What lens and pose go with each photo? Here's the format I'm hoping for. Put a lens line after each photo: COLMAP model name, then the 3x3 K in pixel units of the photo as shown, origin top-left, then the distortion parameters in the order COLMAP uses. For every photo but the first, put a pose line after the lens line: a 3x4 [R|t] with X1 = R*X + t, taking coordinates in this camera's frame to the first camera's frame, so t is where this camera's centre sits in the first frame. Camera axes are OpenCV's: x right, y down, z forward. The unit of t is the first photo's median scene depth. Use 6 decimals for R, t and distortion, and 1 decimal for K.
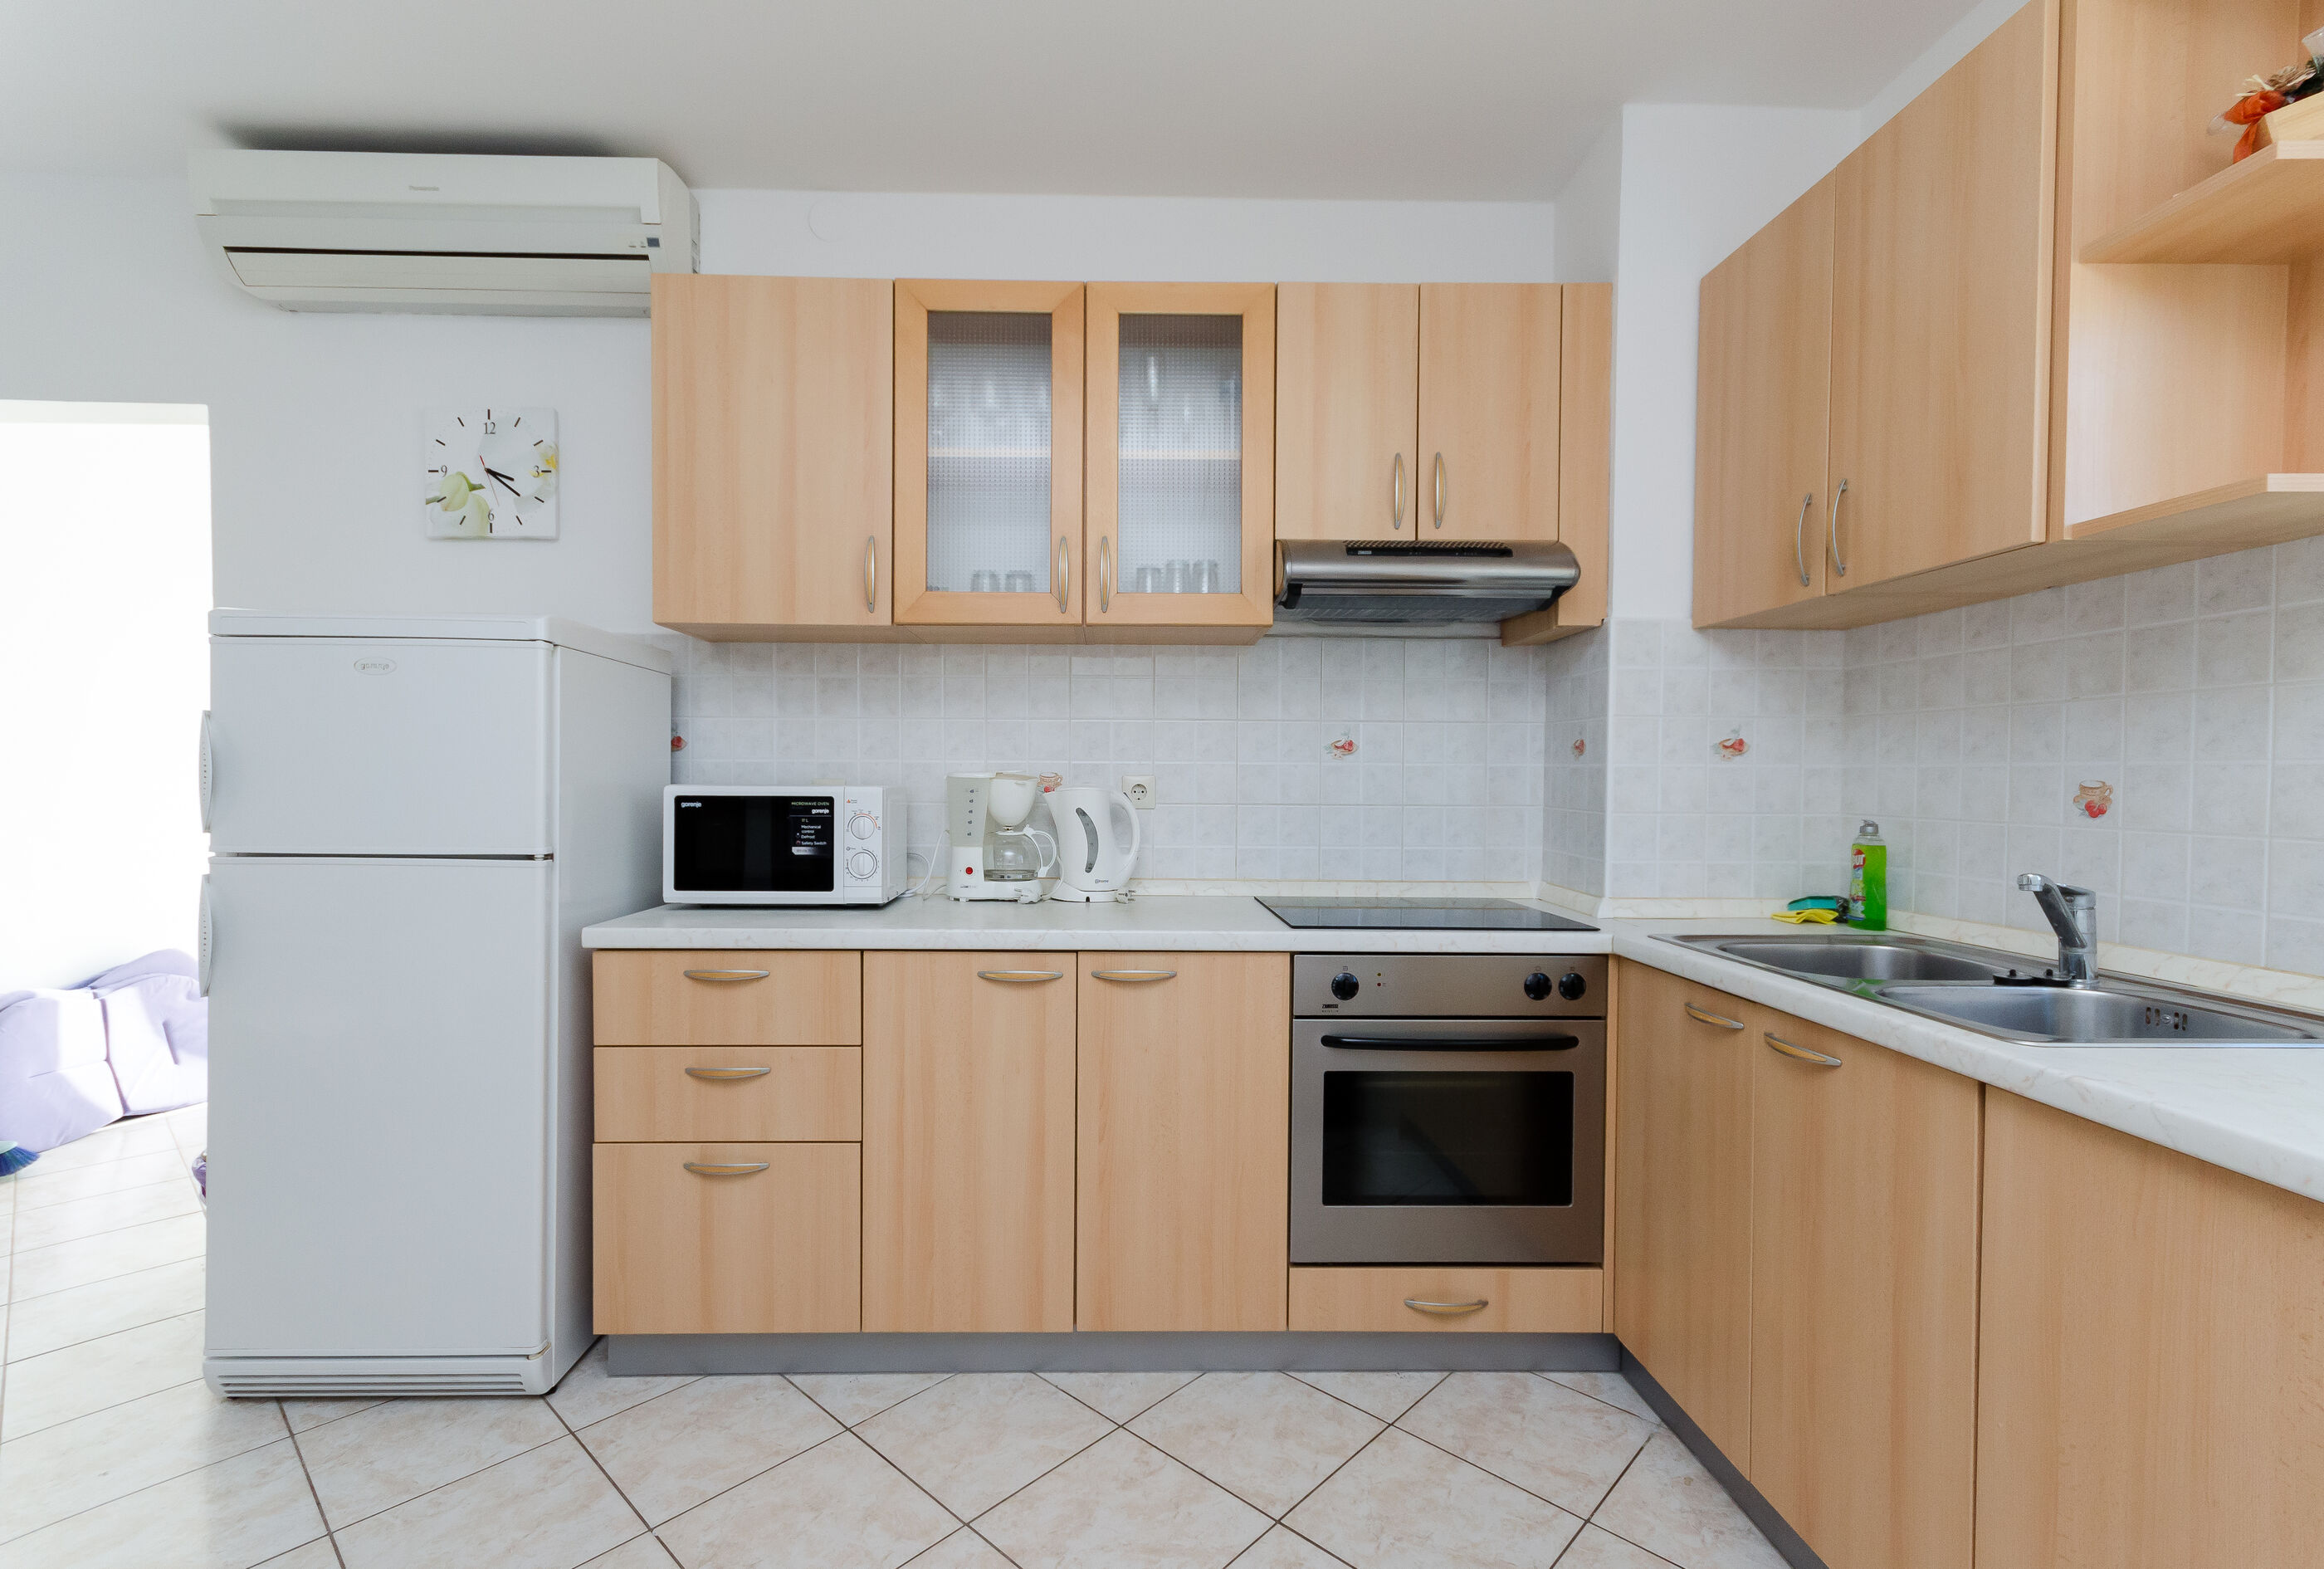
lens RADIAL K [[1042.8, 0, 1153.2], [0, 1042.8, 804.3], [0, 0, 1]] dist [-0.000468, 0.000108]
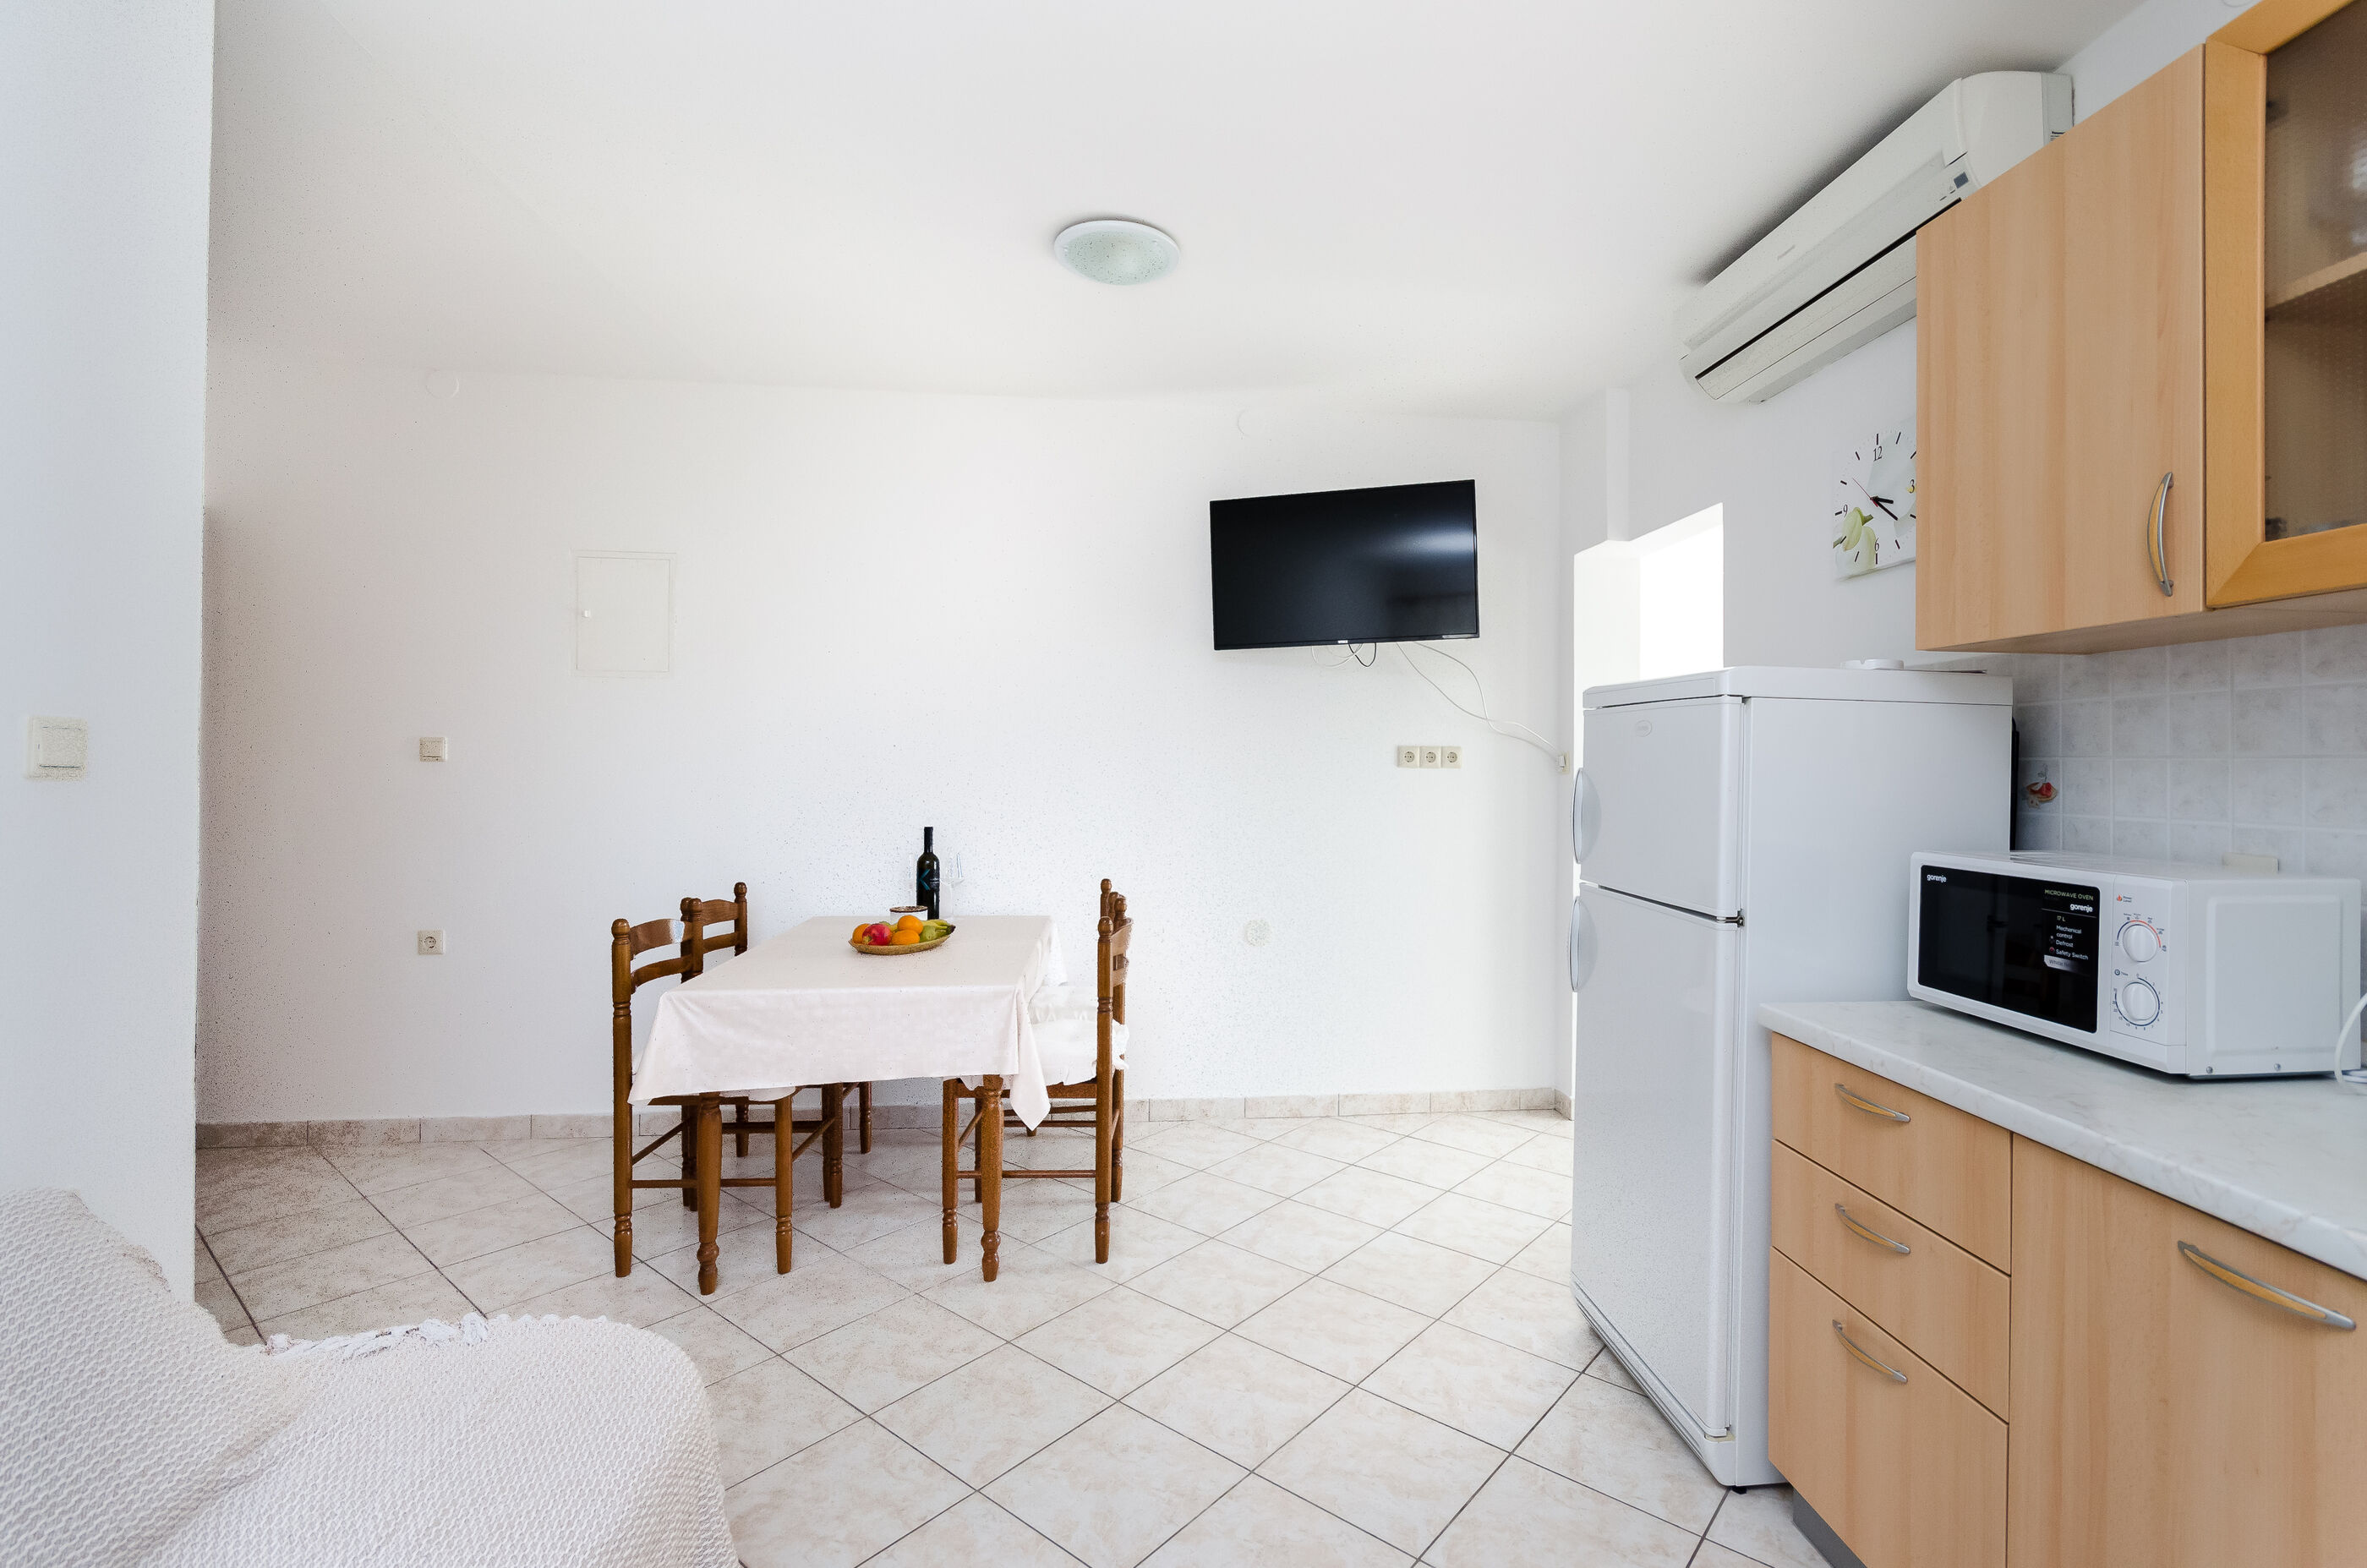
lens RADIAL K [[1079.1, 0, 1236.7], [0, 1079.1, 758.3], [0, 0, 1]] dist [-0.013112, -0.000963]
pose [[0.073692, -0.008880, -0.997242, 0.320583], [-0.036889, 0.999252, -0.011624, -0.060641], [0.996599, 0.037644, 0.073309, 0.411656]]
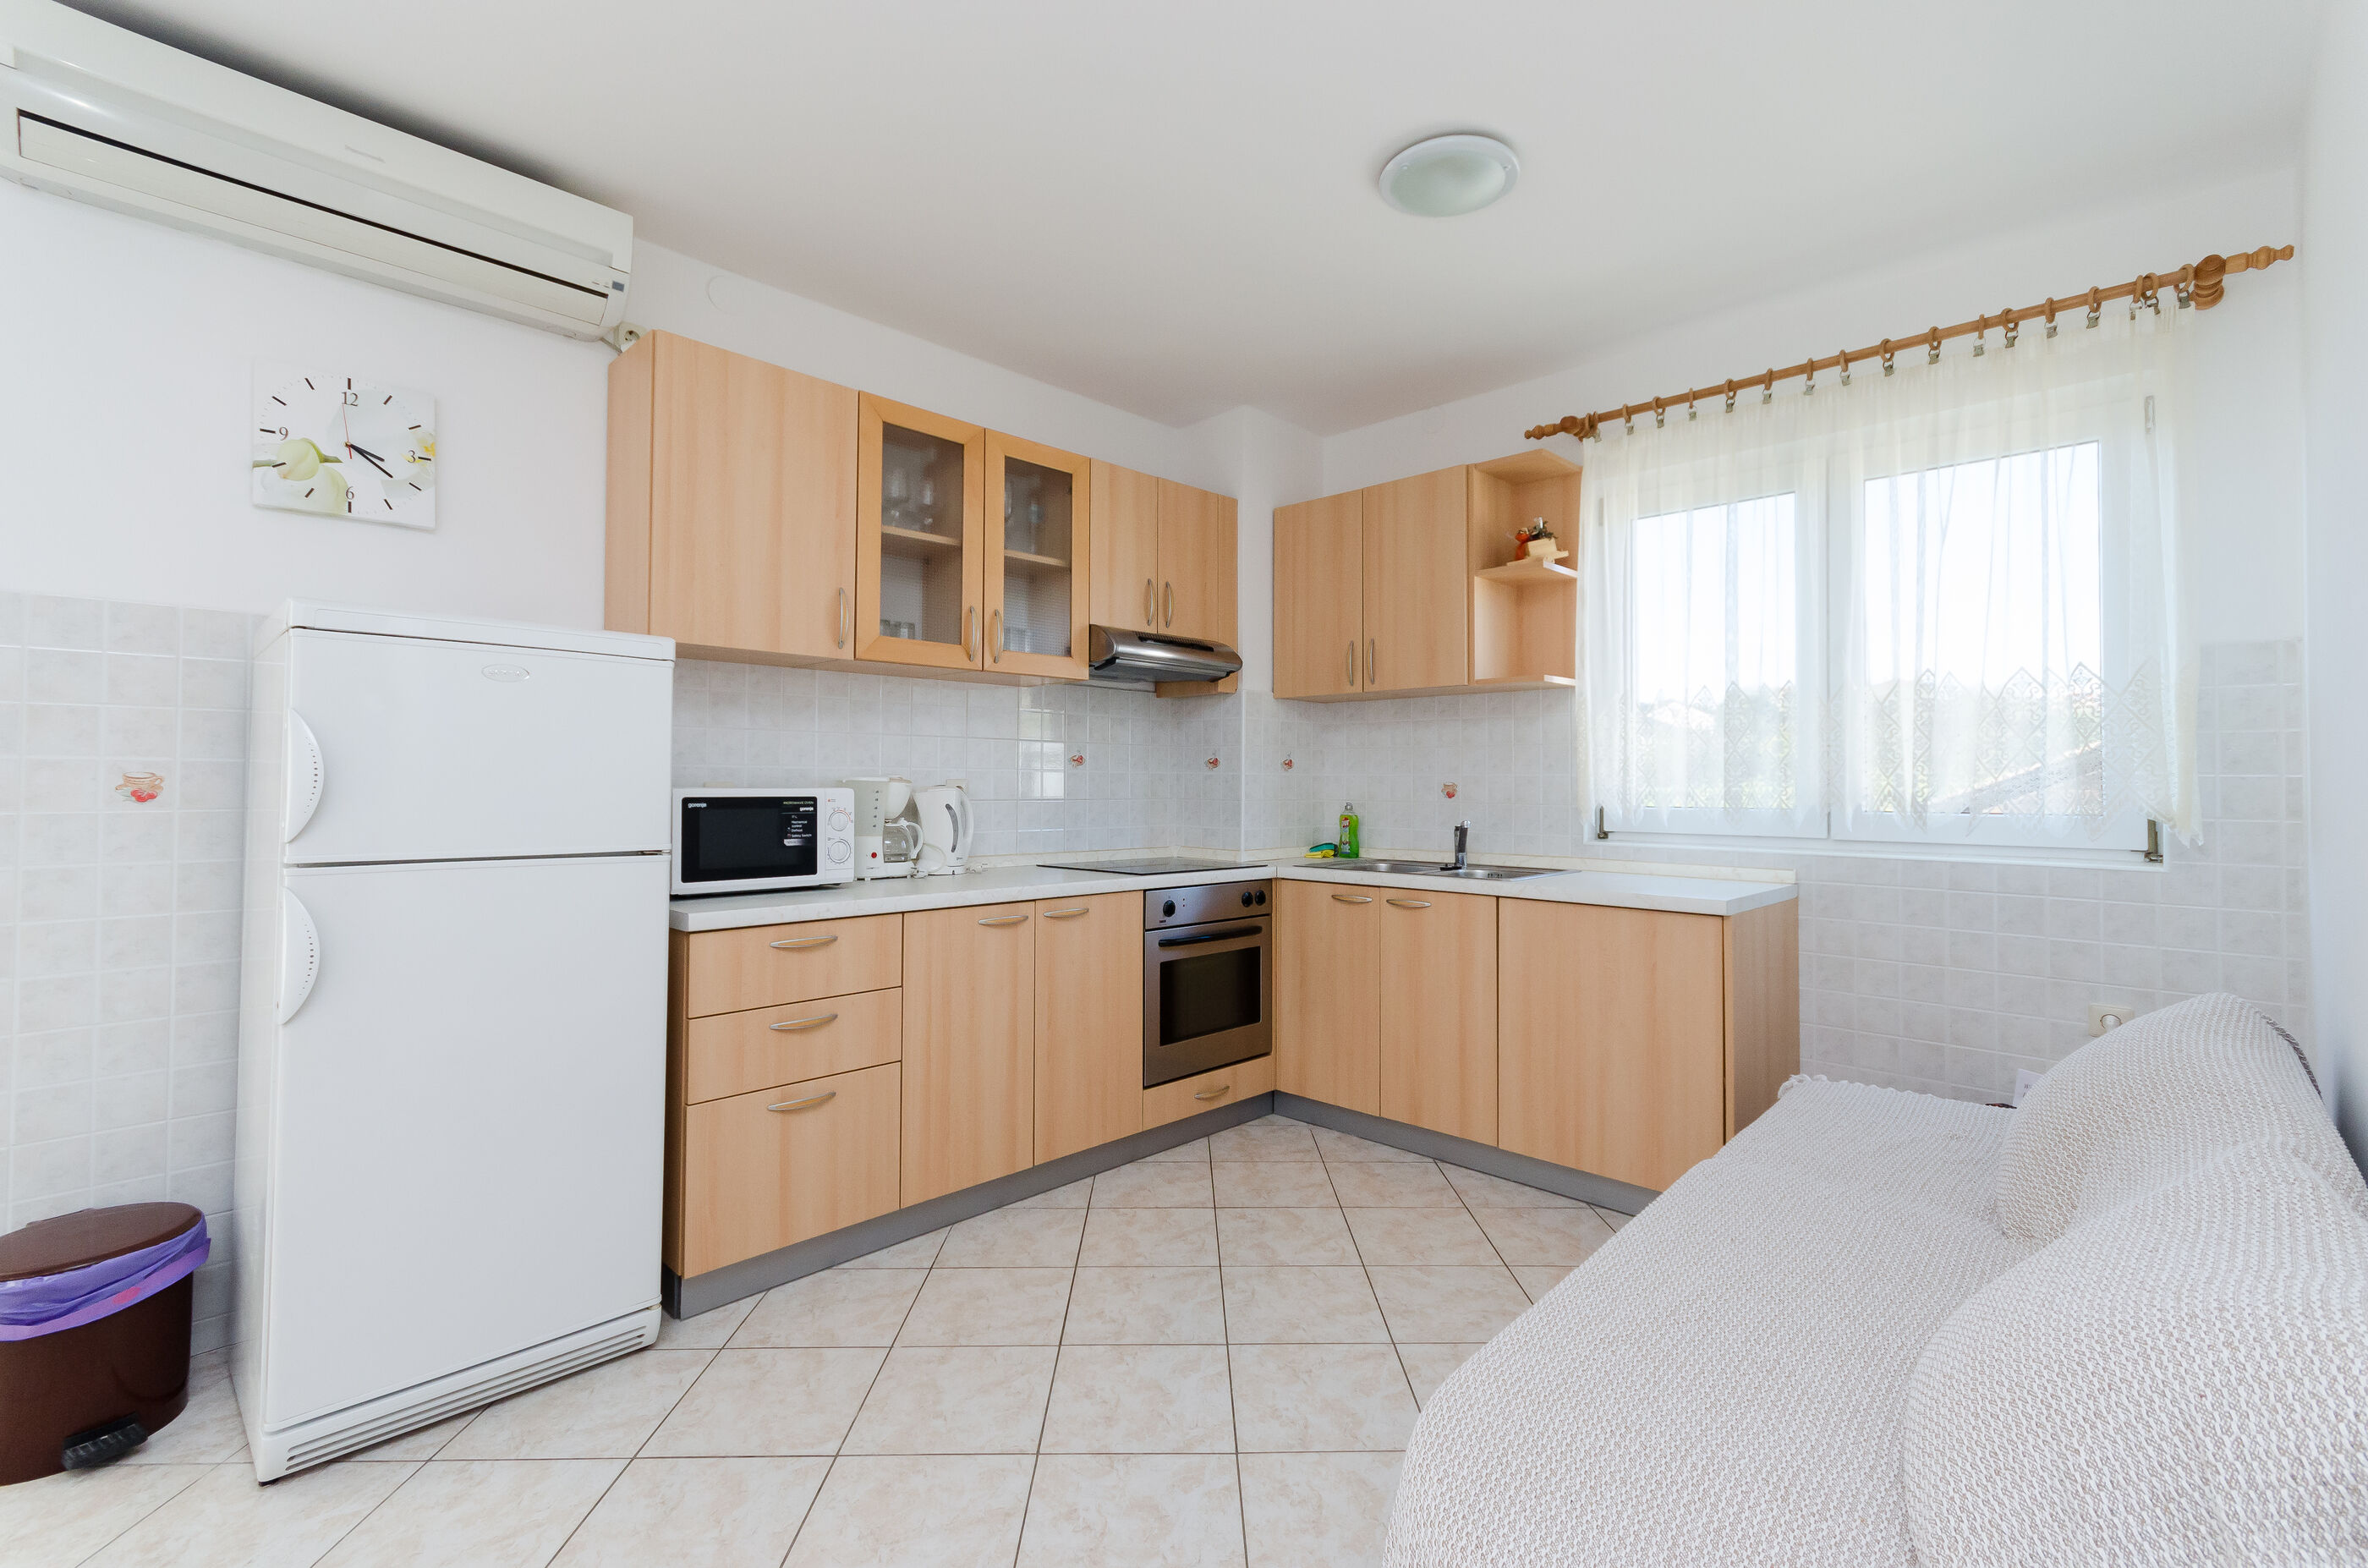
lens RADIAL K [[1044.4, 0, 1190.6], [0, 1044.4, 766.0], [0, 0, 1]] dist [0.011542, -0.000001]
pose [[0.712956, 0.009570, 0.701143, -0.855342], [0.018259, 0.999314, -0.032206, 0.004059], [-0.700971, 0.035764, 0.712292, -0.182399]]
